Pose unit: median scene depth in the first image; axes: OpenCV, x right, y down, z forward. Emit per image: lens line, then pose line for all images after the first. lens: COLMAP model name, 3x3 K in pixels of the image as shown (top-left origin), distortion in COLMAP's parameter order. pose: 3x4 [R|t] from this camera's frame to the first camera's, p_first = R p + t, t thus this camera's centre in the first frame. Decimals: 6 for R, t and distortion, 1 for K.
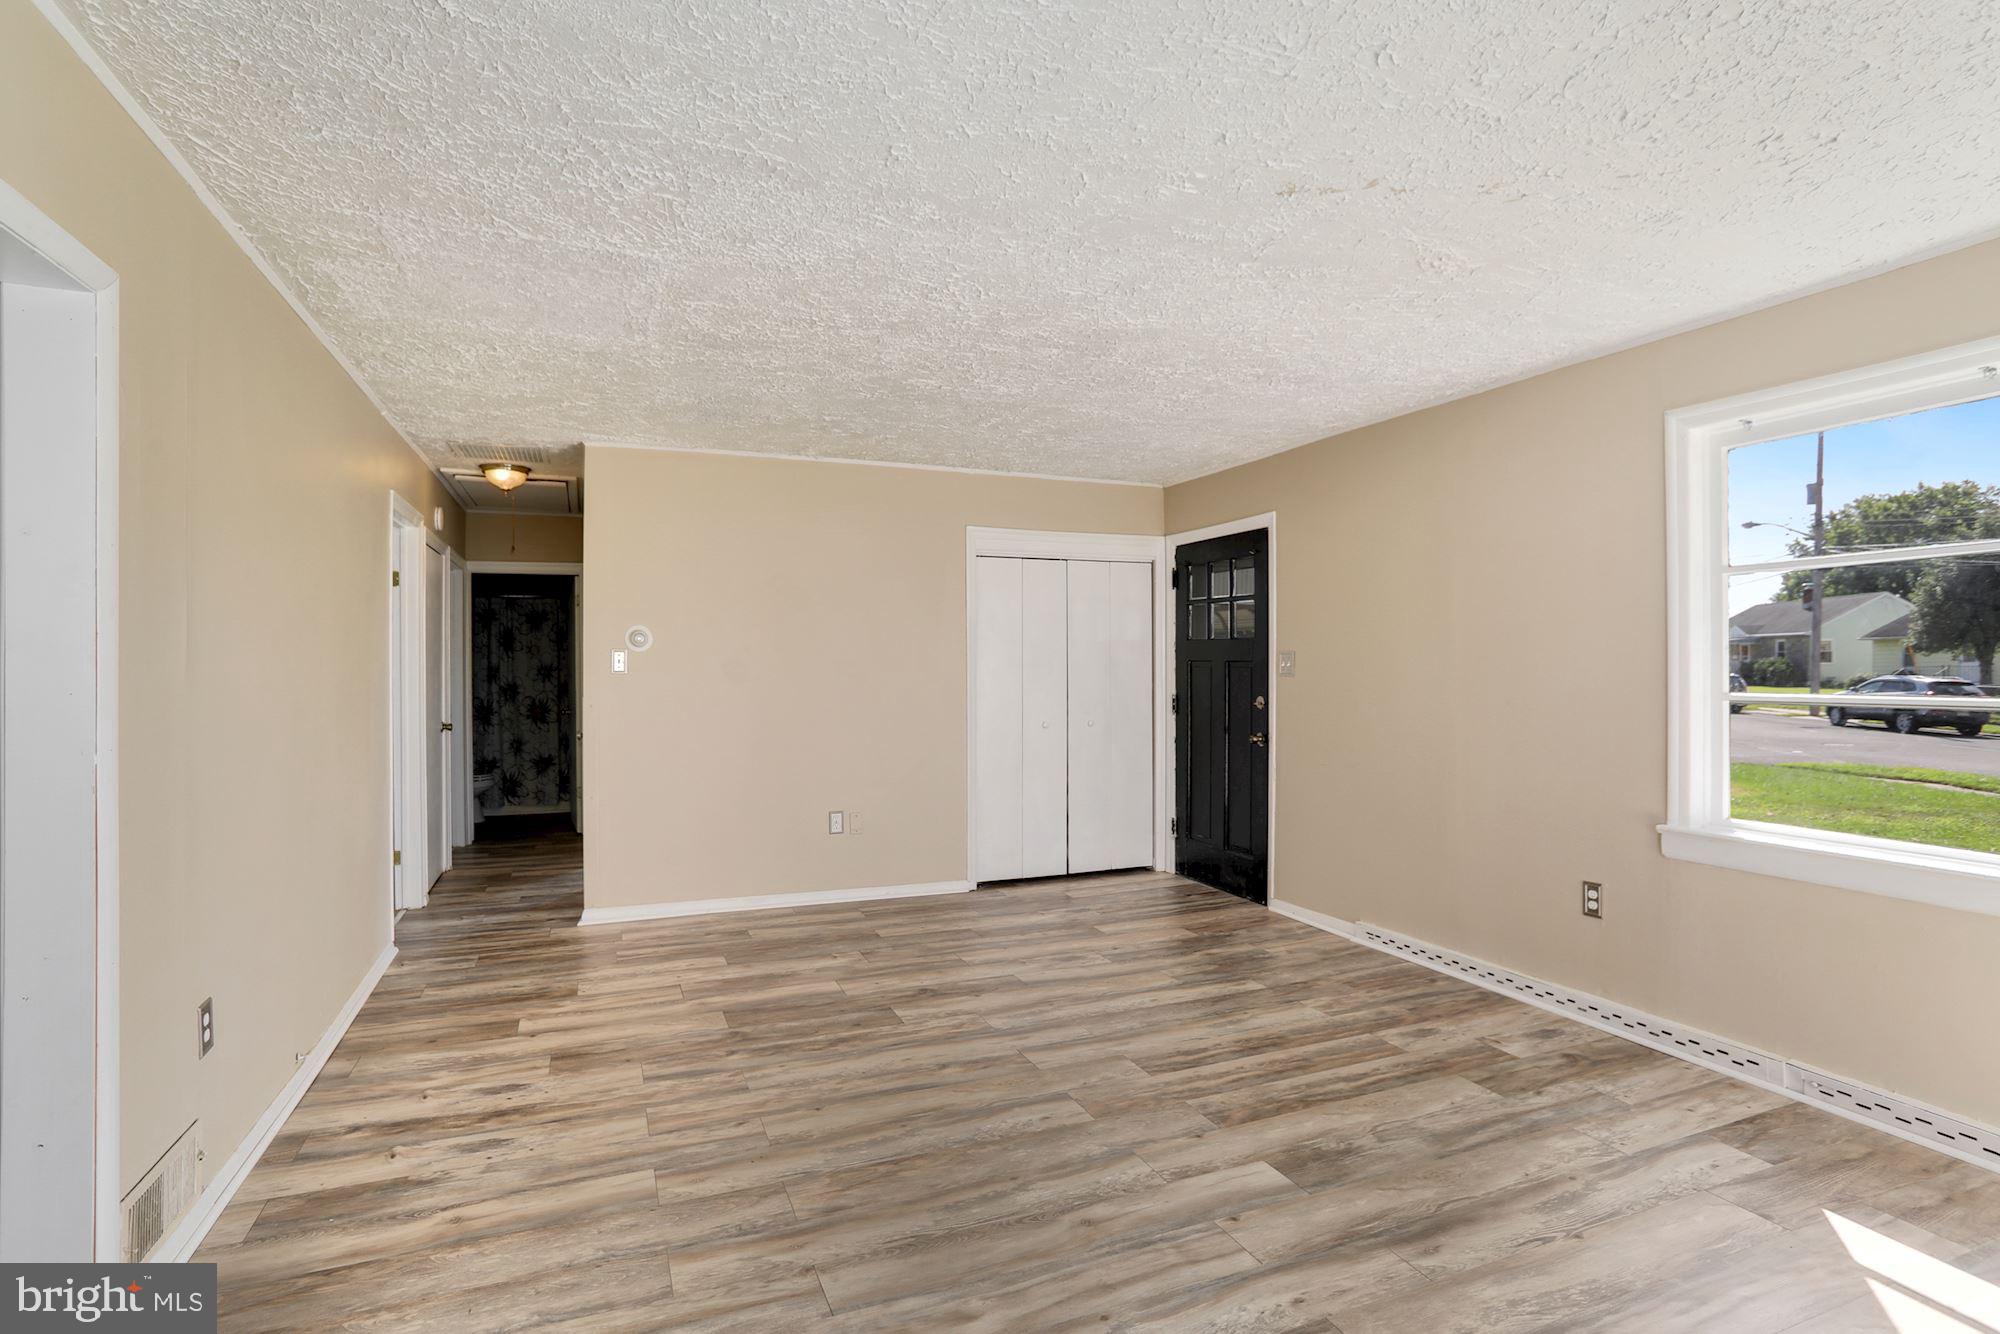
lens RADIAL K [[977.2, 0, 998.5], [0, 977.2, 664.1], [0, 0, 1]] dist [-0.062878, 0.020595]
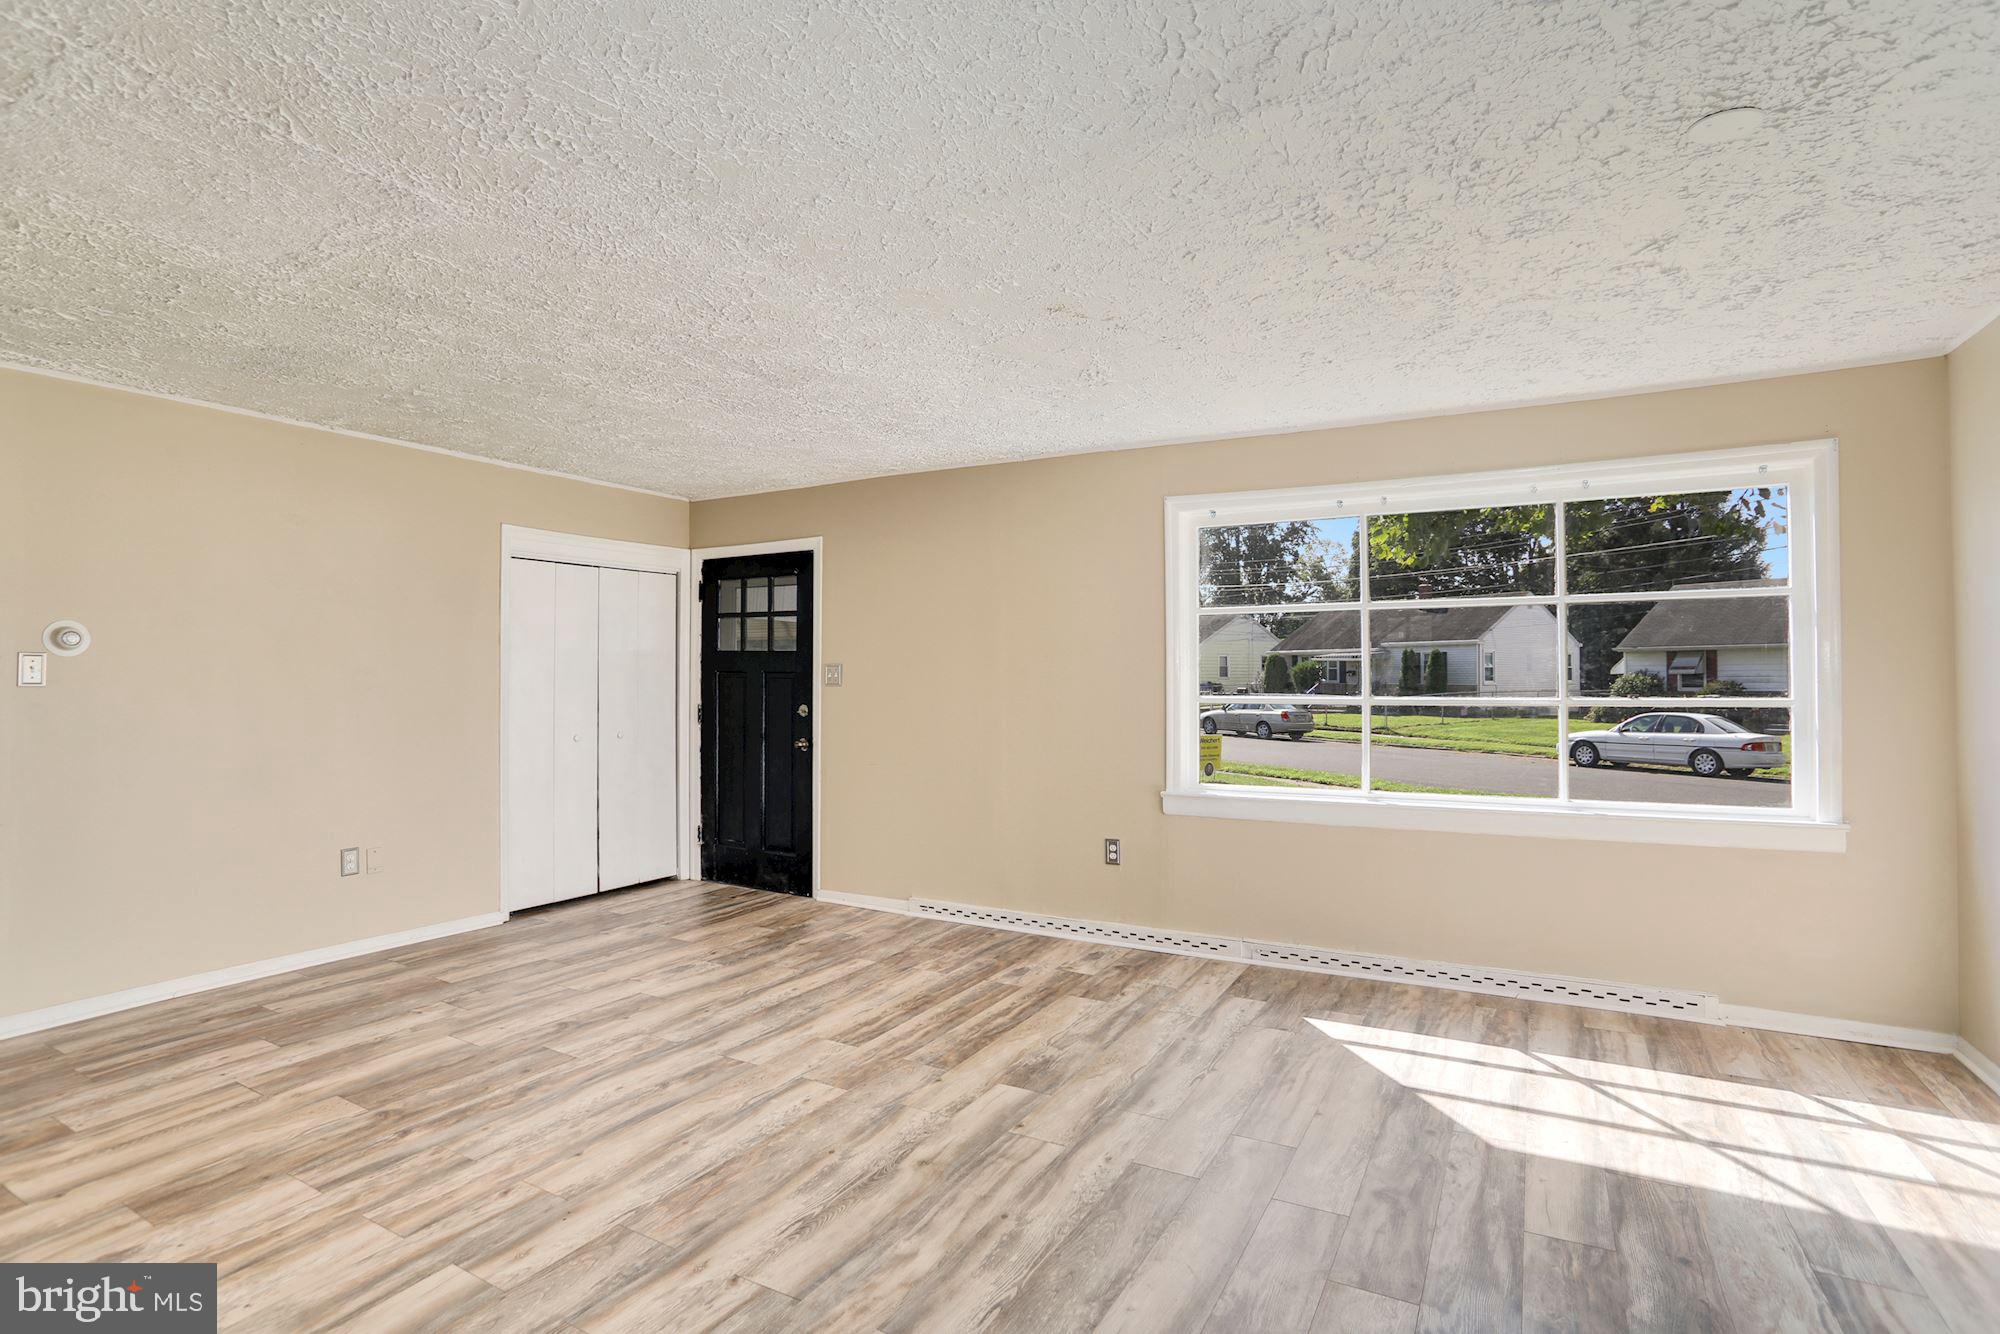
lens RADIAL K [[975.3, 0, 989.2], [0, 975.3, 650.5], [0, 0, 1]] dist [-0.066587, 0.020559]
pose [[0.789326, 0.017273, 0.613731, -0.368596], [-0.003434, 0.999713, -0.023720, -0.003625], [-0.613964, 0.016615, 0.789159, 0.020990]]
